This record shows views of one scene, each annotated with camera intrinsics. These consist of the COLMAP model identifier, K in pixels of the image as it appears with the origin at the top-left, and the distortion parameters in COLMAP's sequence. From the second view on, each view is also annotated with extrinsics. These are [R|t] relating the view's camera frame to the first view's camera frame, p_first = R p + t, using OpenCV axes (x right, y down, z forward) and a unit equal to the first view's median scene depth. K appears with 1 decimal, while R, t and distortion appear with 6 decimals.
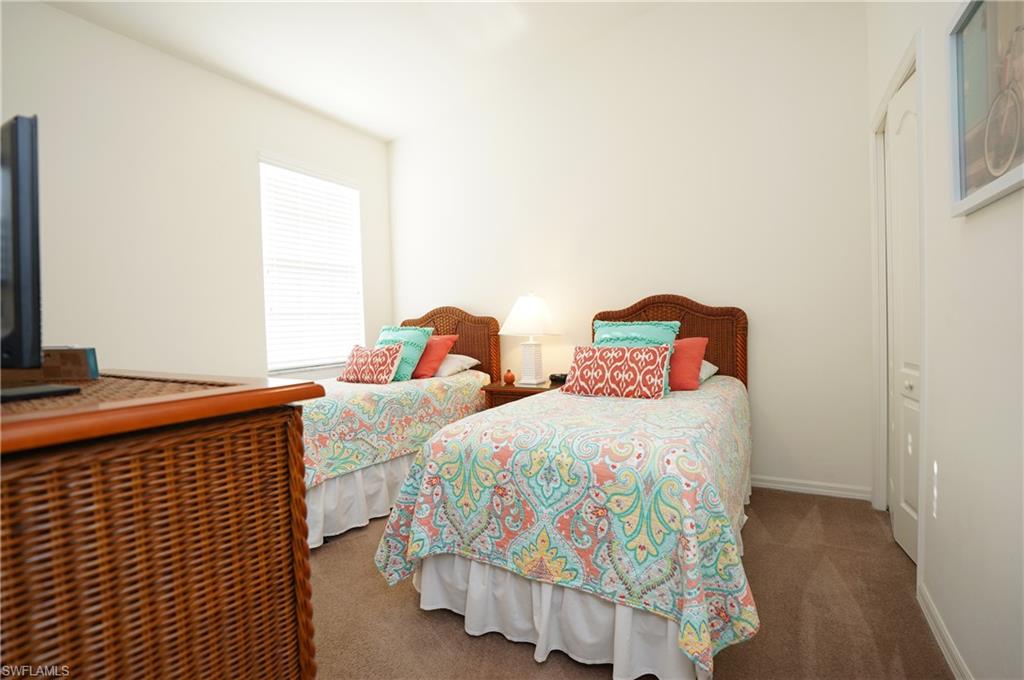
lens RADIAL K [[480.6, 0, 510.6], [0, 480.6, 334.7], [0, 0, 1]] dist [-0.057511, 0.018936]
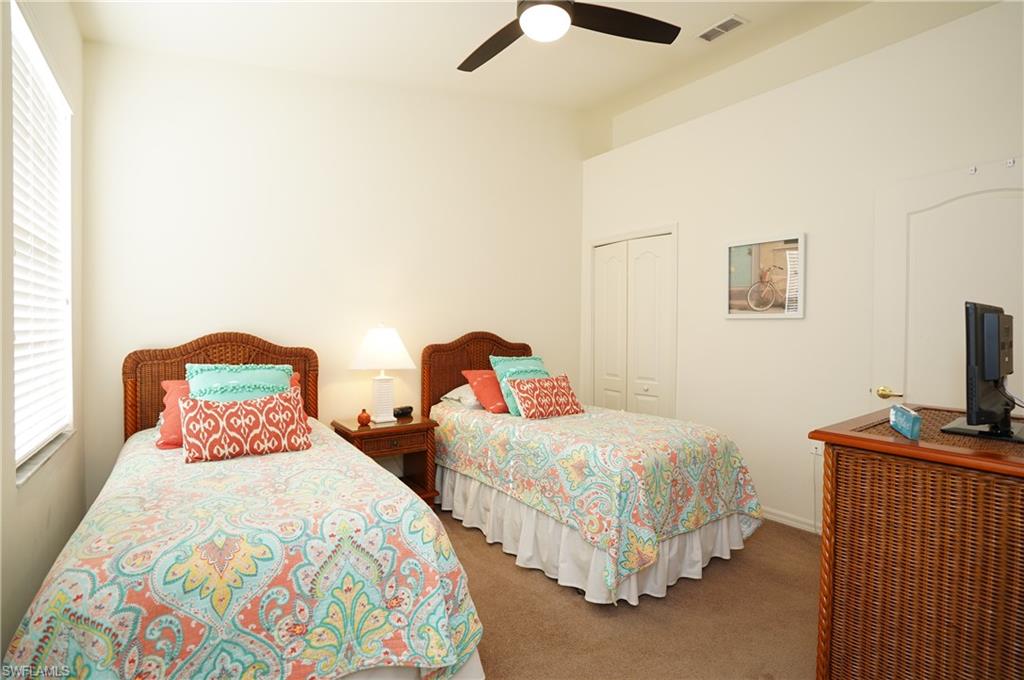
lens RADIAL K [[480.6, 0, 509.4], [0, 480.6, 343.4], [0, 0, 1]] dist [-0.057511, 0.018936]
pose [[0.394155, 0.007718, 0.919011, -1.090355], [0.004867, 0.999933, -0.010485, -0.059665], [-0.919031, 0.008605, 0.394091, 0.622545]]
